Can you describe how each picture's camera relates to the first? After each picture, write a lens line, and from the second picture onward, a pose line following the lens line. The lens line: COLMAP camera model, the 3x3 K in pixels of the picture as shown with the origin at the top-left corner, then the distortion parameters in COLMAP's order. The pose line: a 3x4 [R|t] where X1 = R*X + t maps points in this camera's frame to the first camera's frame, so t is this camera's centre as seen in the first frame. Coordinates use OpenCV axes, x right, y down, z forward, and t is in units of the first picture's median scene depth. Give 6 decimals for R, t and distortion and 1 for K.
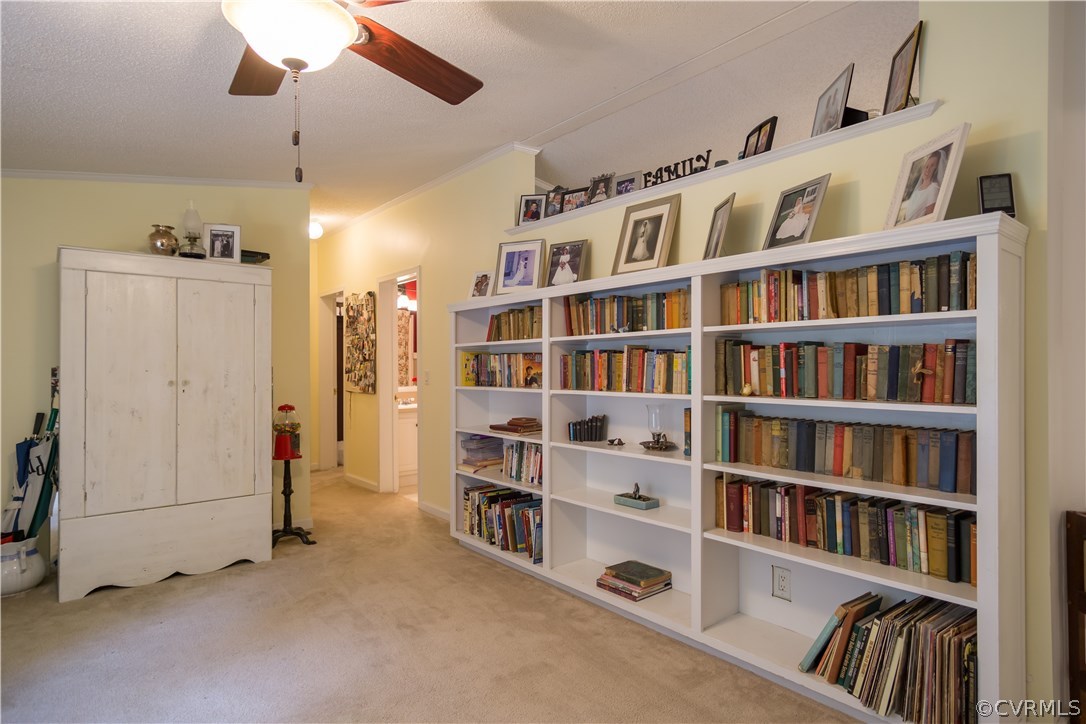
lens RADIAL K [[577.4, 0, 535.8], [0, 577.4, 362.7], [0, 0, 1]] dist [0.000963, -0.000211]
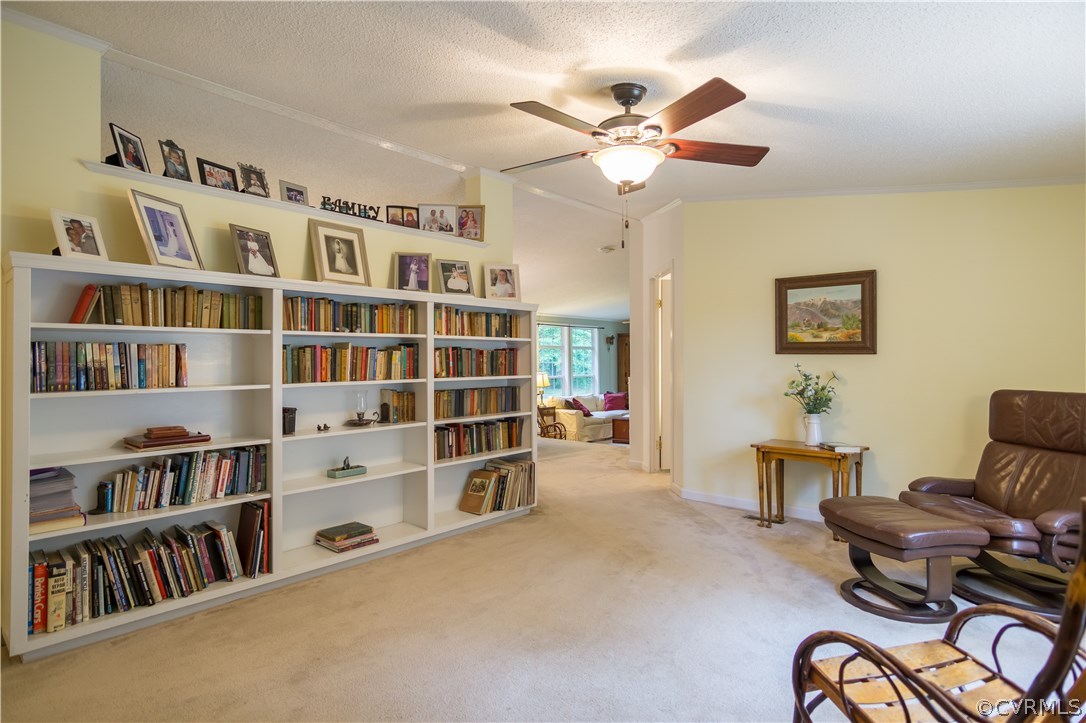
lens RADIAL K [[577.4, 0, 535.8], [0, 577.4, 362.2], [0, 0, 1]] dist [0.000963, -0.000211]
pose [[-0.139642, 0.007833, 0.990171, -1.159966], [0.005210, 0.999961, -0.007176, 0.022546], [-0.990188, 0.004157, -0.139677, 0.831517]]
